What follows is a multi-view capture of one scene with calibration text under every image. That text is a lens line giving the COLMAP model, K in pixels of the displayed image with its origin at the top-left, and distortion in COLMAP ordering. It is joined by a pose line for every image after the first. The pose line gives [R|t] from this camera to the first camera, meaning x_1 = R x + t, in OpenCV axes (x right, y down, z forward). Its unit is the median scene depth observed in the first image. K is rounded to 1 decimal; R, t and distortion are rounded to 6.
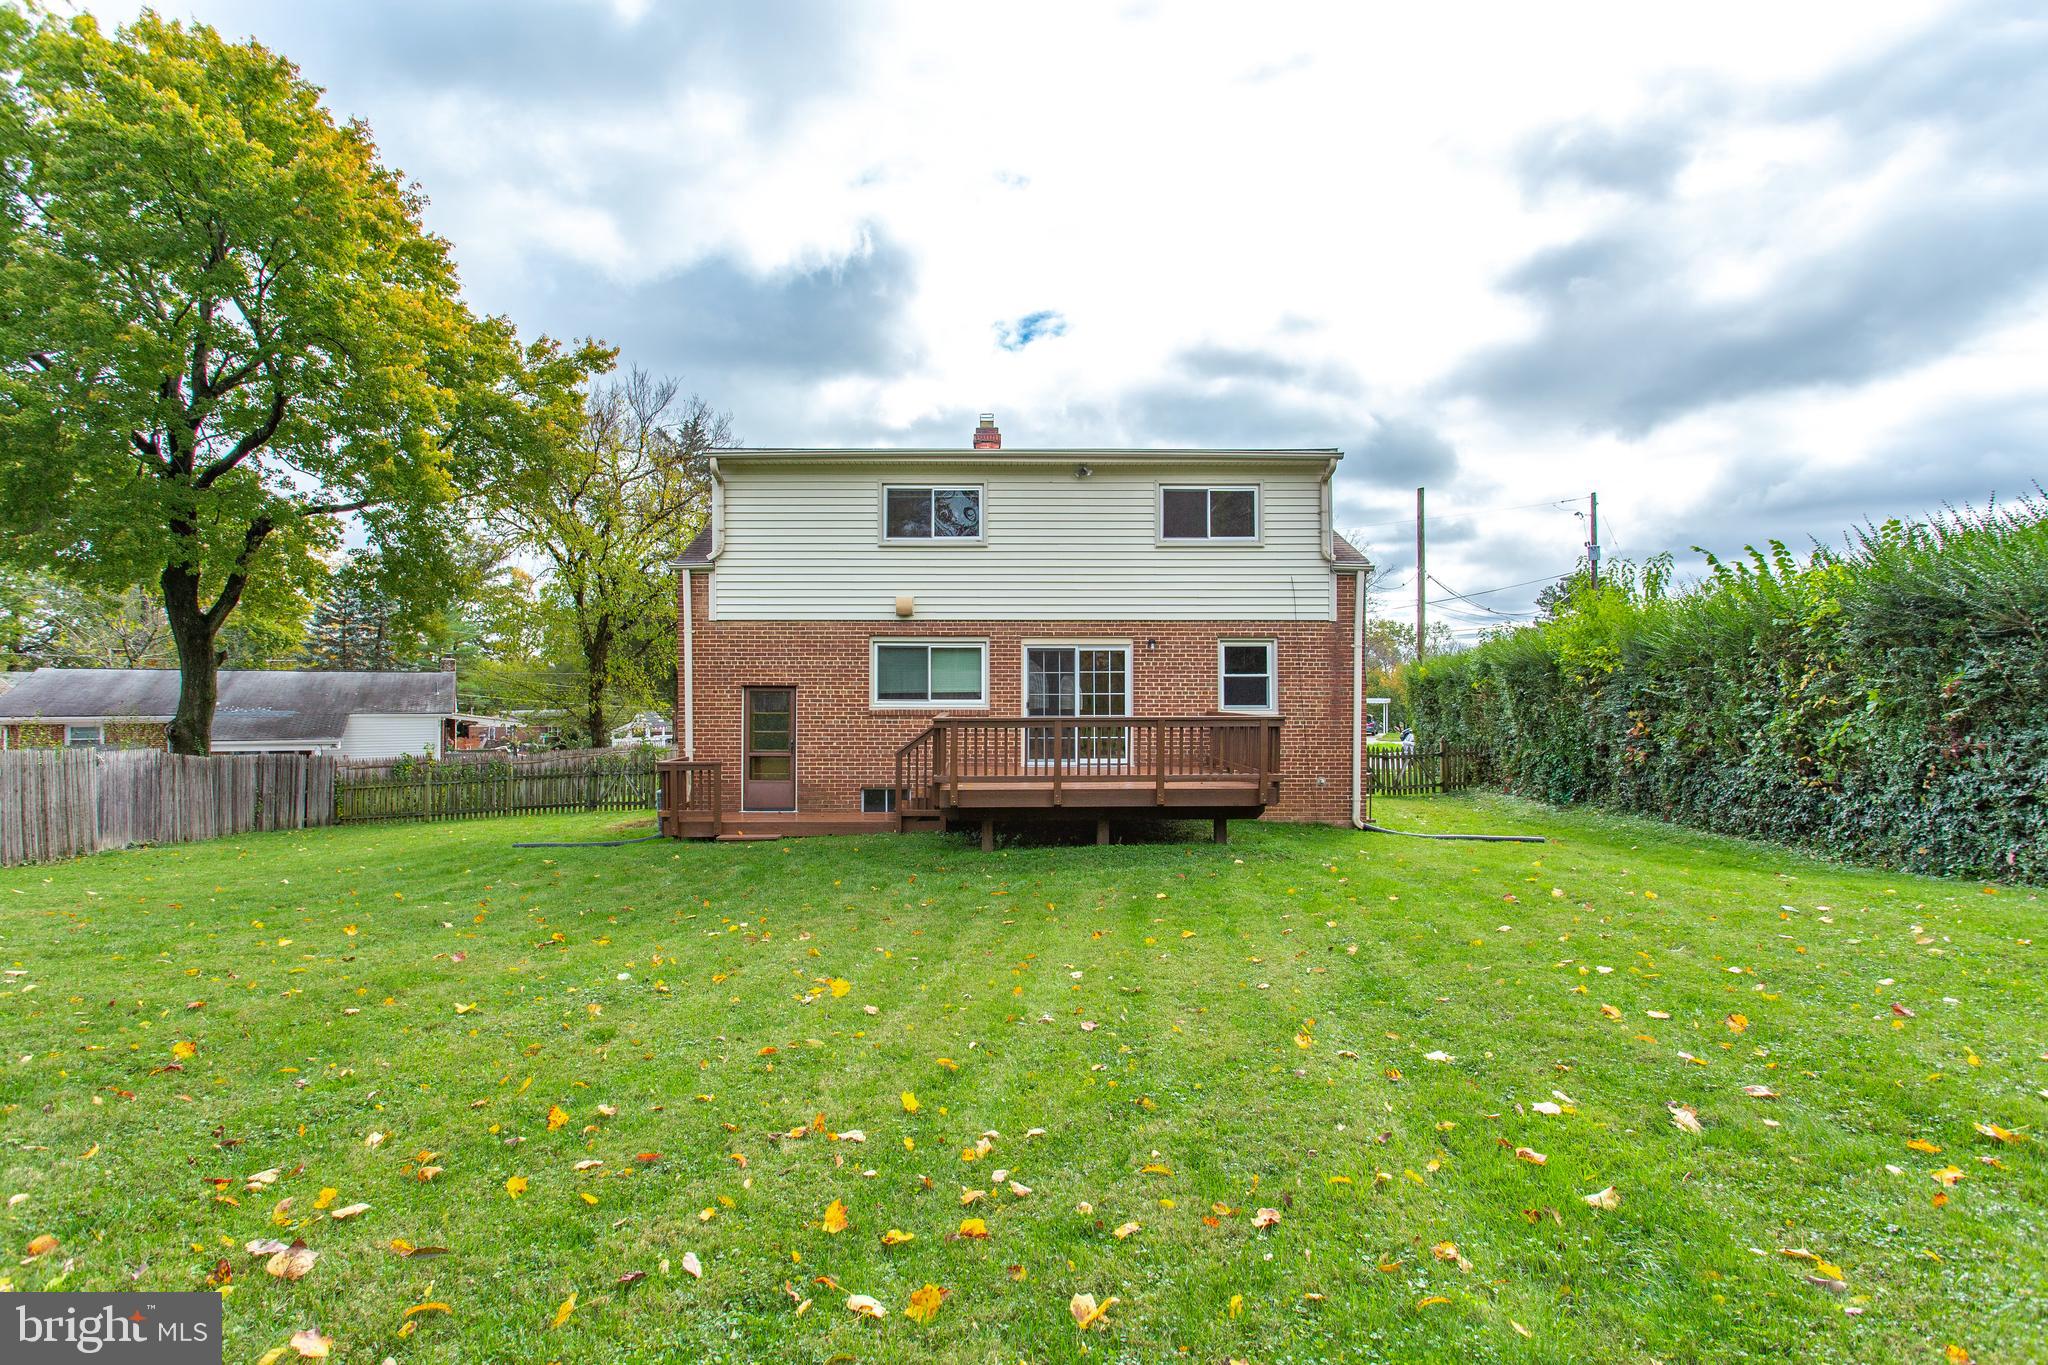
lens RADIAL K [[942.4, 0, 1034.8], [0, 942.4, 685.0], [0, 0, 1]] dist [-0.000020, 0.000593]
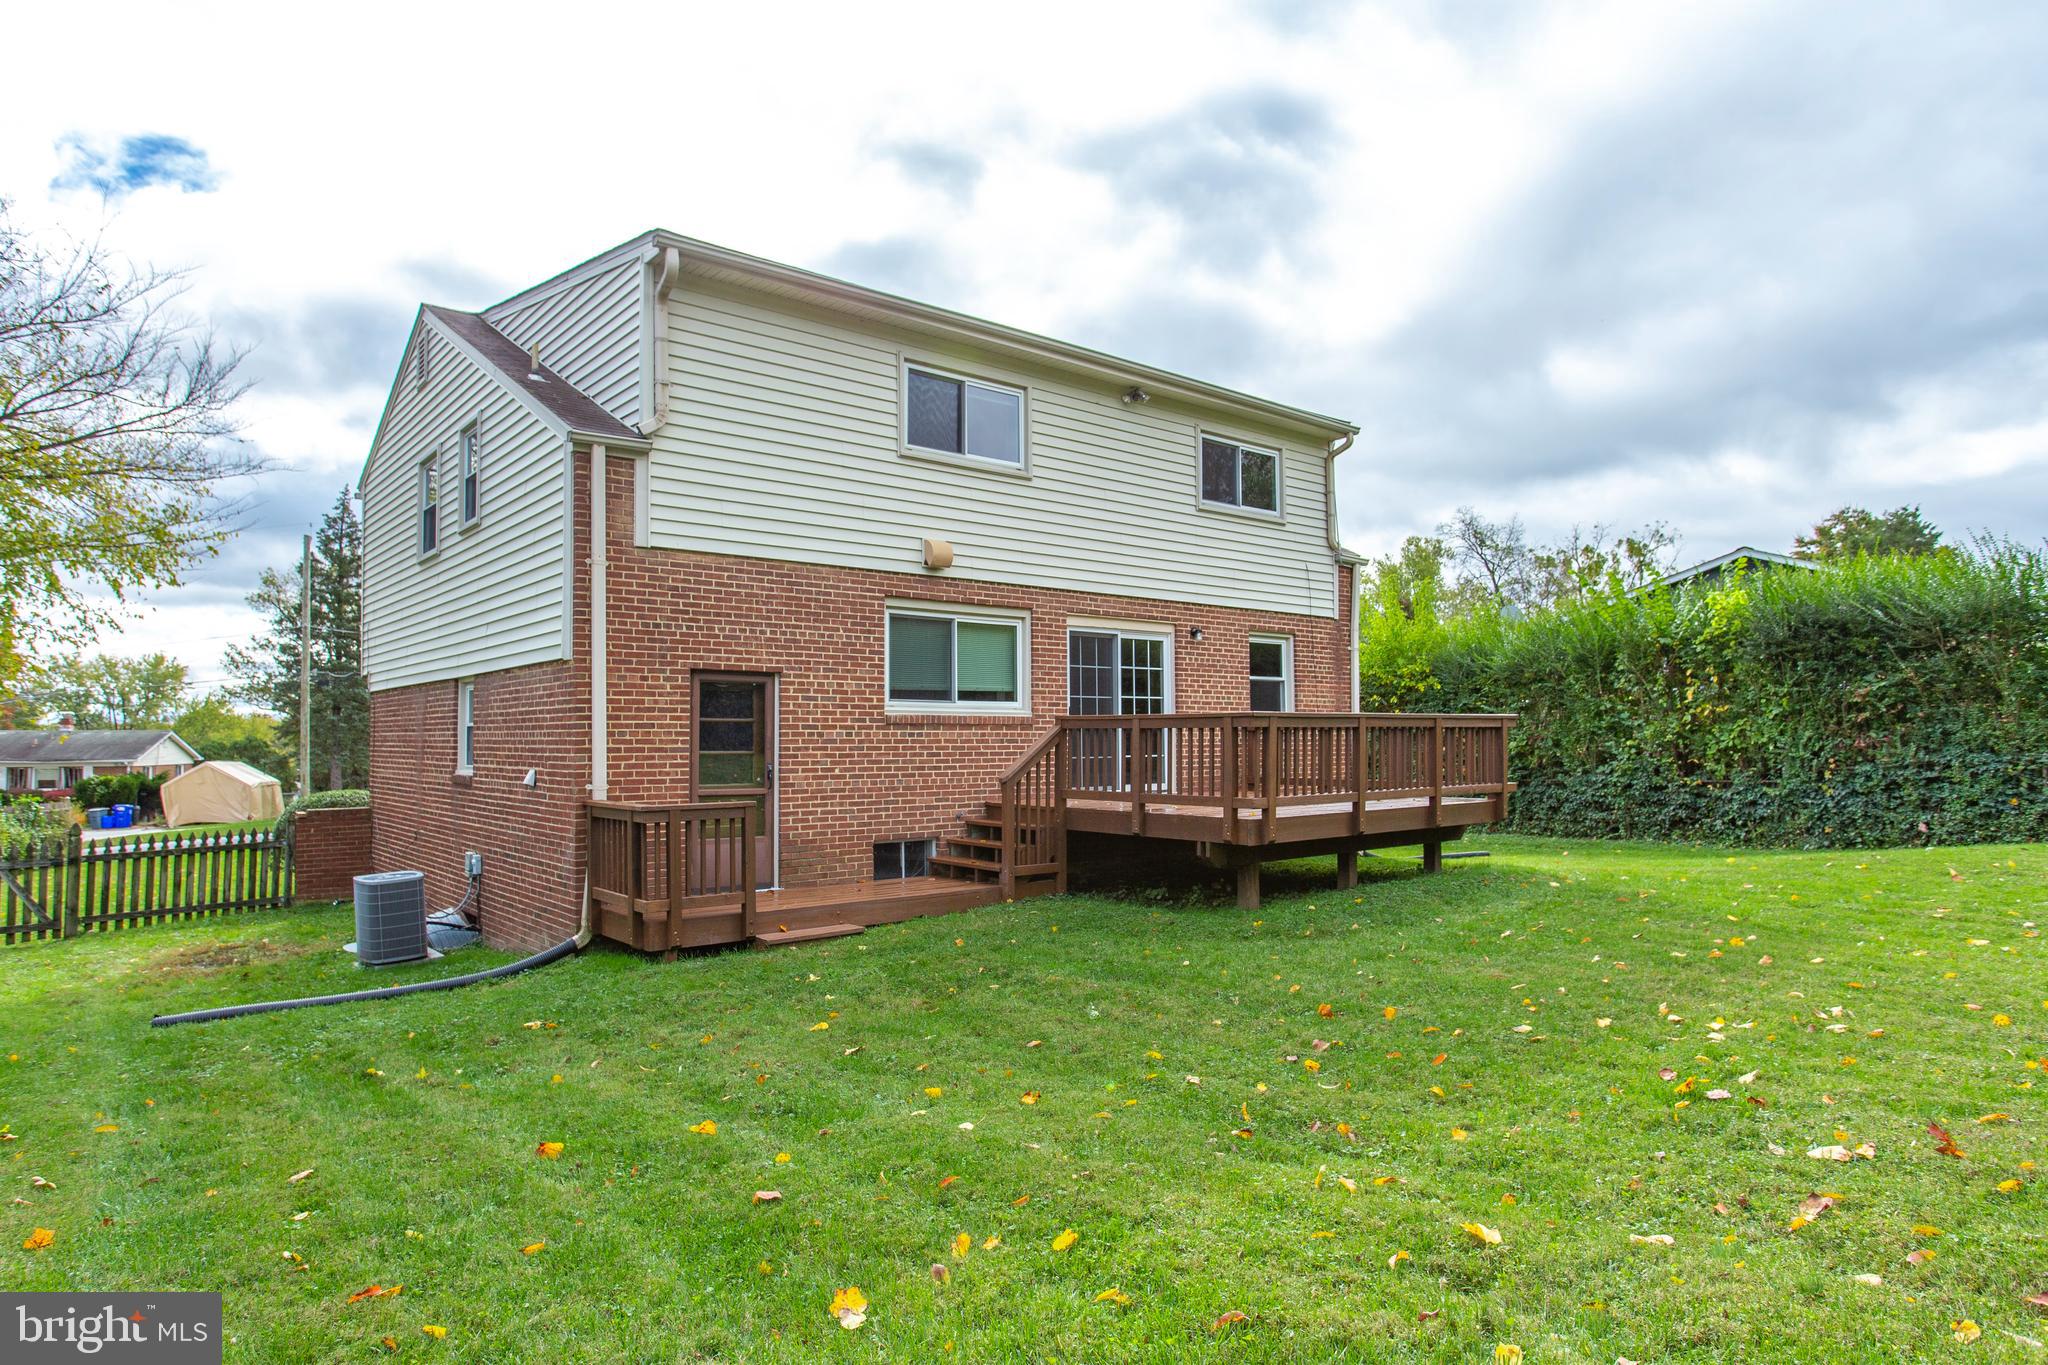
lens RADIAL K [[1177.5, 0, 1022.1], [0, 1177.5, 712.7], [0, 0, 1]] dist [-0.003997, -0.000271]
pose [[0.778720, 0.011811, 0.627261, -0.590732], [-0.001202, 0.999849, -0.017334, 0.038084], [-0.627371, 0.012744, 0.778616, 0.336531]]
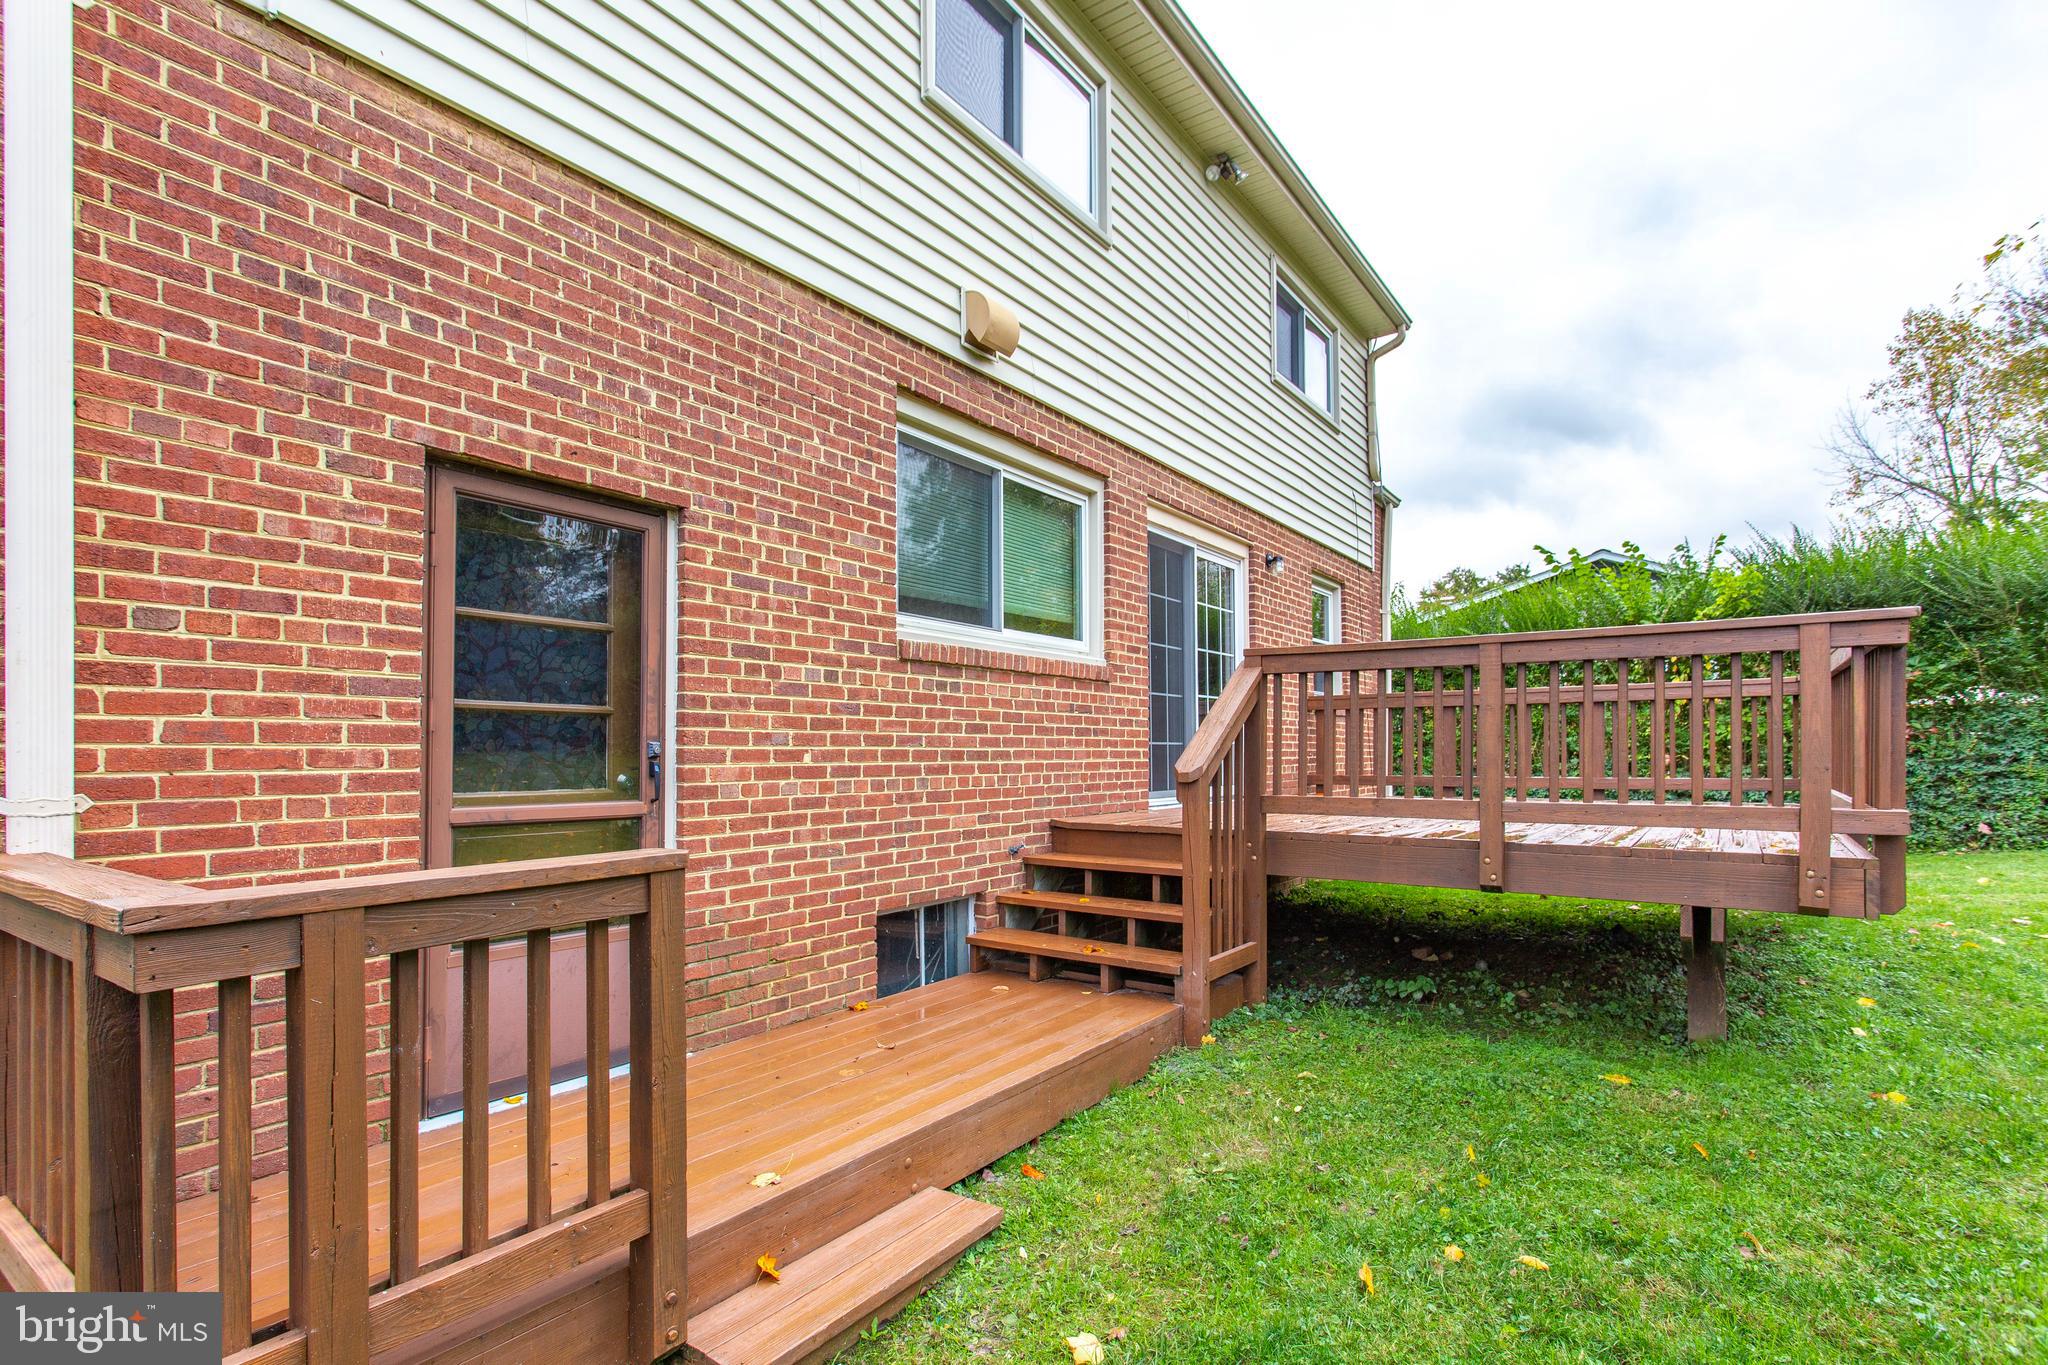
lens RADIAL K [[987.9, 0, 1026.5], [0, 987.9, 734.4], [0, 0, 1]] dist [0.002535, 0.001134]
pose [[0.588518, 0.012940, 0.808380, -0.396482], [-0.003117, 0.999901, -0.013736, 0.059261], [-0.808478, 0.005565, 0.588500, 0.786026]]
